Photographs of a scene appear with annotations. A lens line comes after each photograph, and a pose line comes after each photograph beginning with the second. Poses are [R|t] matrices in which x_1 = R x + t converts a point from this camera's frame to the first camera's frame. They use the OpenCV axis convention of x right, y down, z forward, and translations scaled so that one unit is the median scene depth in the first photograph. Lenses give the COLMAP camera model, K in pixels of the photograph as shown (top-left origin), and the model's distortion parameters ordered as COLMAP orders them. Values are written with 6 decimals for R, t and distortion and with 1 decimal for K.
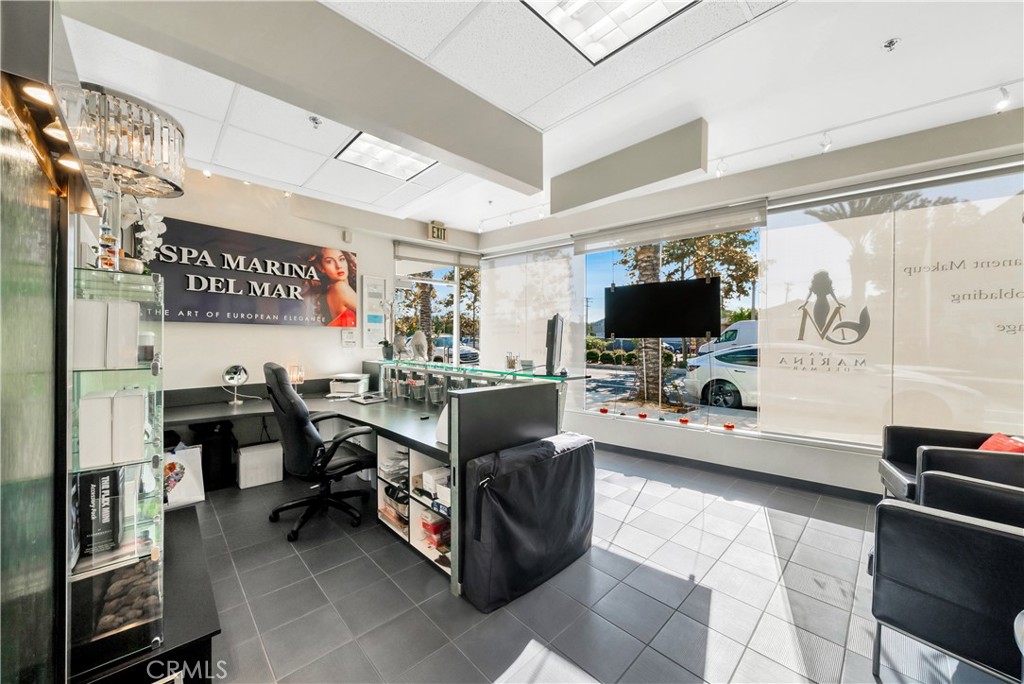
lens RADIAL K [[372.4, 0, 516.2], [0, 372.4, 342.2], [0, 0, 1]] dist [-0.000181, 0.000007]
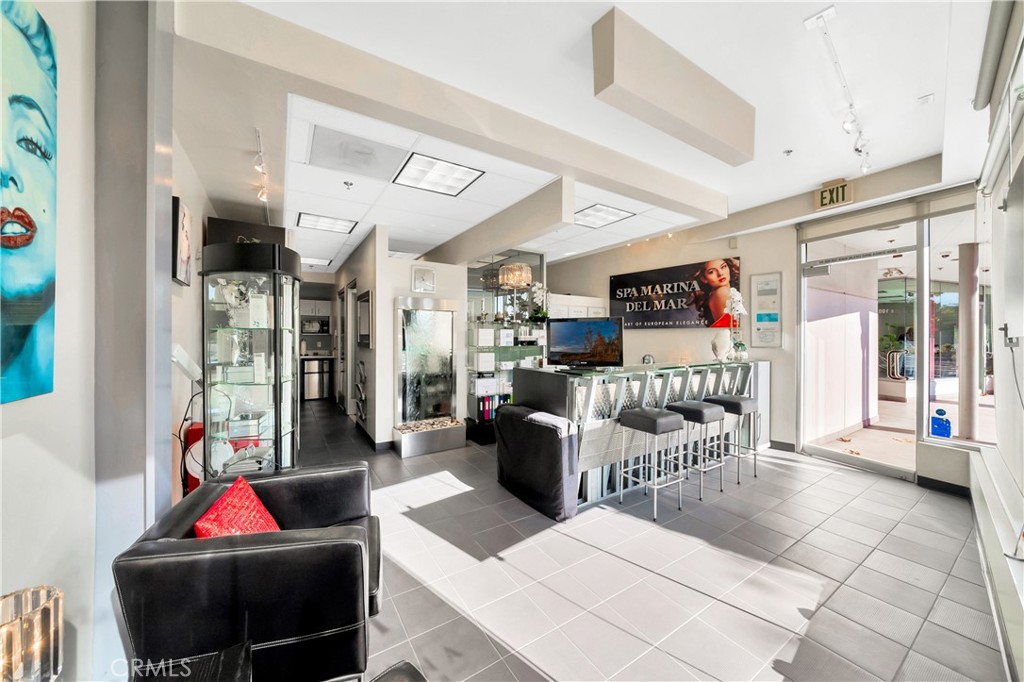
lens RADIAL K [[372.4, 0, 517.9], [0, 372.4, 337.3], [0, 0, 1]] dist [-0.000181, 0.000007]
pose [[-0.186997, -0.004375, -0.982351, 0.837329], [-0.006961, 0.999971, -0.003128, -0.004055], [0.982336, 0.006253, -0.187022, 0.683916]]
